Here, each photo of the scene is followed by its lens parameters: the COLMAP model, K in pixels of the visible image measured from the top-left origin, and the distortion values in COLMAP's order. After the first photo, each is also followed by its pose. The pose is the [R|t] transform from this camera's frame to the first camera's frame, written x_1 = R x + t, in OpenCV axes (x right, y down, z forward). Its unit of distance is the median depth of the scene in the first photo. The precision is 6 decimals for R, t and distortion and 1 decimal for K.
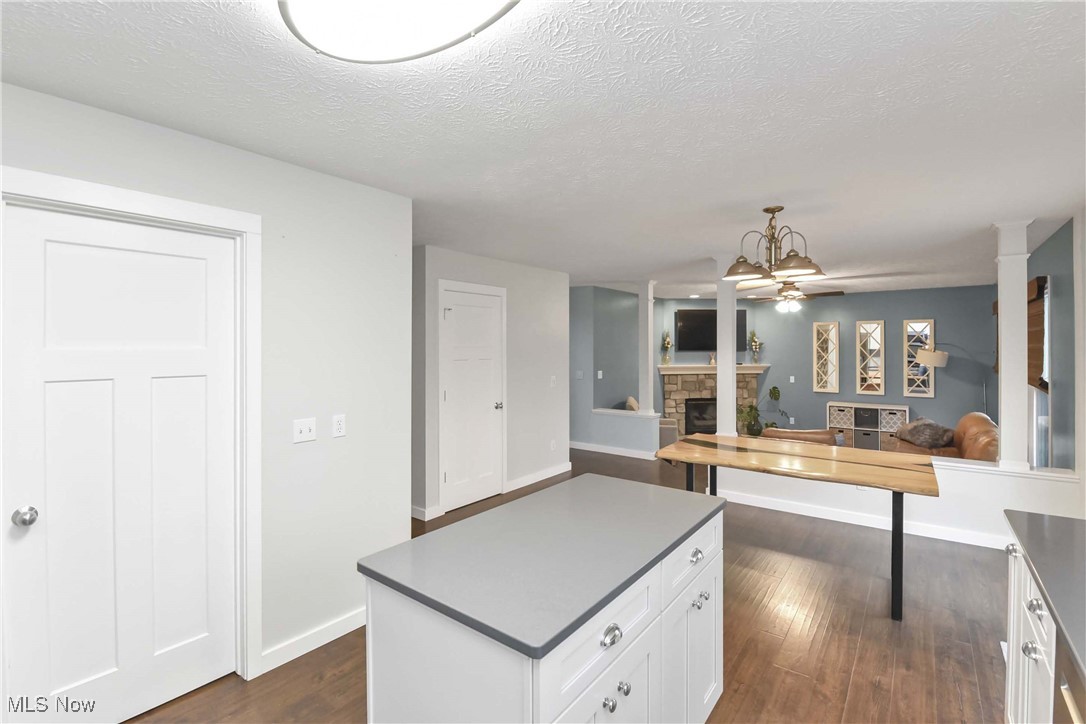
lens RADIAL K [[496.8, 0, 541.0], [0, 496.8, 343.5], [0, 0, 1]] dist [-0.000834, -0.011148]
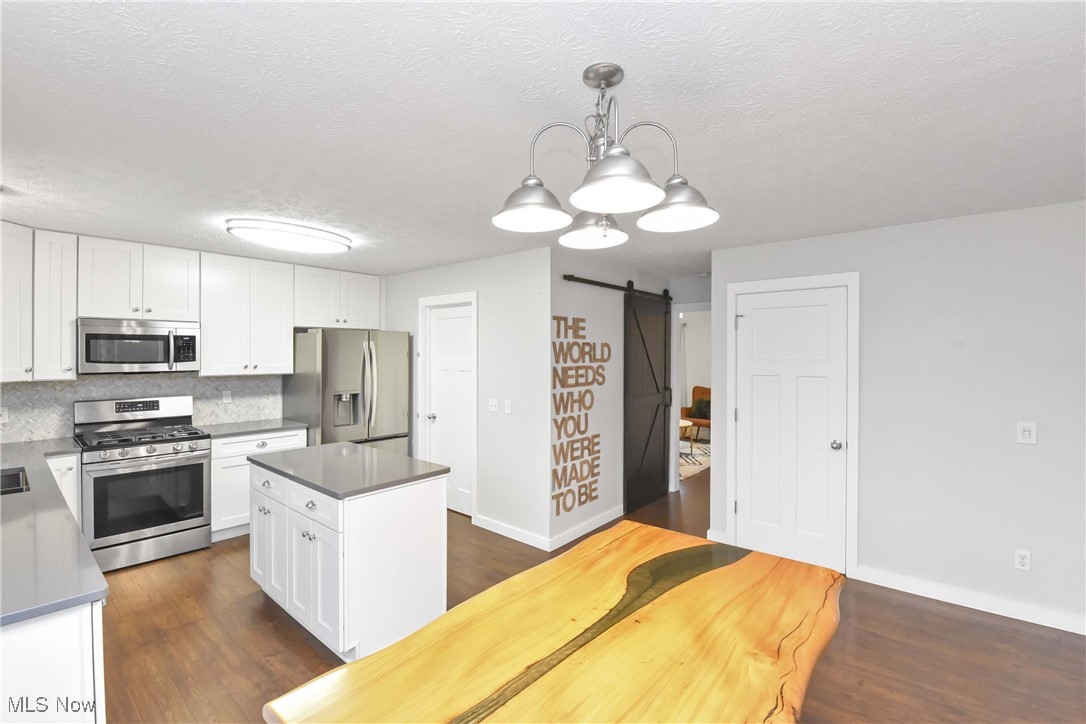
lens RADIAL K [[474.2, 0, 539.3], [0, 474.2, 353.2], [0, 0, 1]] dist [-0.012386, -0.000471]
pose [[-0.052841, 0.003736, -0.998596, 0.358540], [0.006397, 0.999974, 0.003403, -0.004725], [0.998582, -0.006208, -0.052864, 0.375322]]
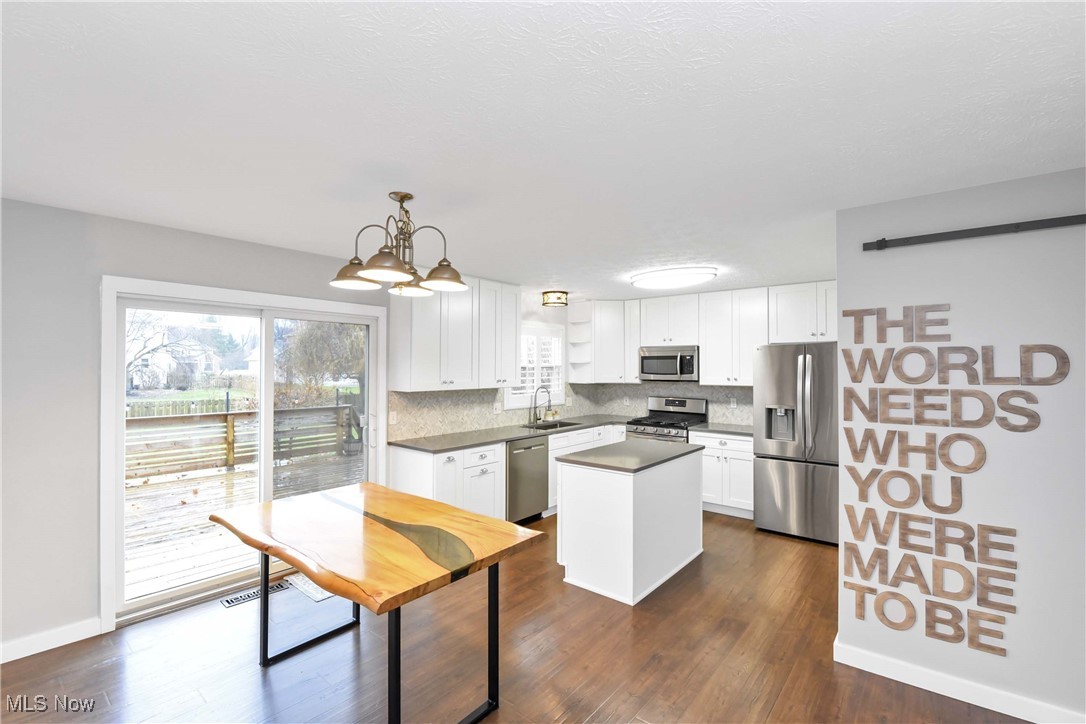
lens RADIAL K [[478.7, 0, 549.5], [0, 478.7, 361.6], [0, 0, 1]] dist [-0.003812, -0.008680]
pose [[-0.999380, 0.001876, 0.035147, 0.078973], [0.001112, 0.999762, -0.021768, 0.000106], [-0.035179, -0.021716, -0.999145, 0.679135]]
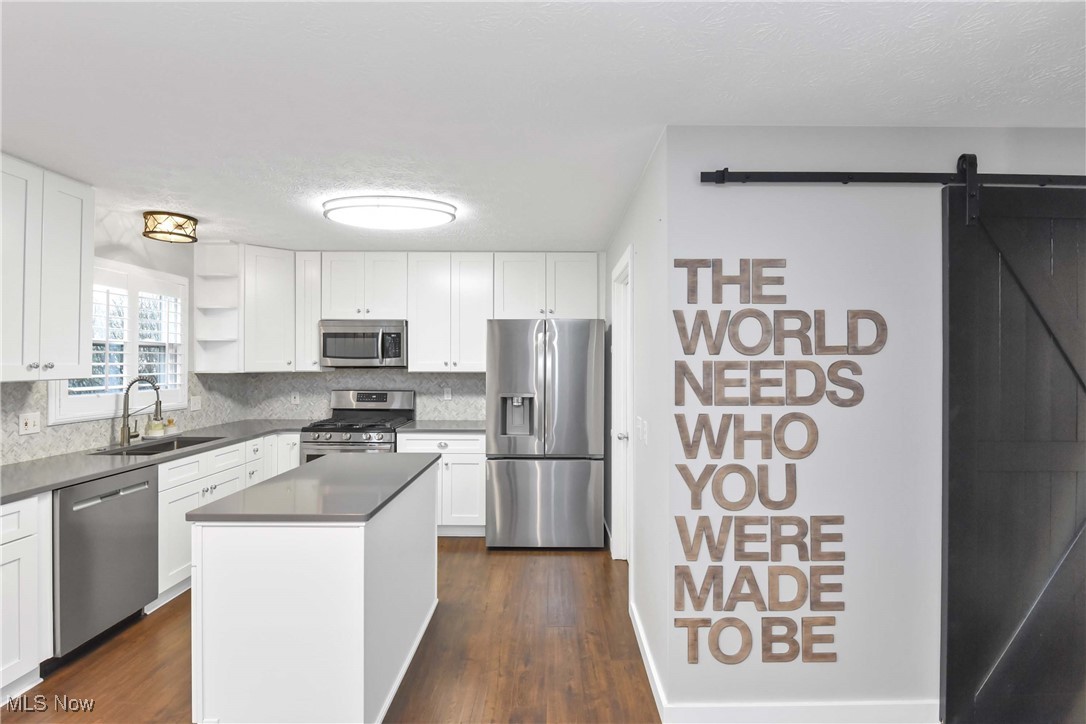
lens RADIAL K [[502.9, 0, 553.8], [0, 502.9, 358.4], [0, 0, 1]] dist [0.004993, -0.011838]
pose [[-0.794163, -0.002613, -0.607699, 0.095366], [0.005959, 0.999909, -0.012087, 0.011503], [0.607676, -0.013220, -0.794075, 0.522621]]
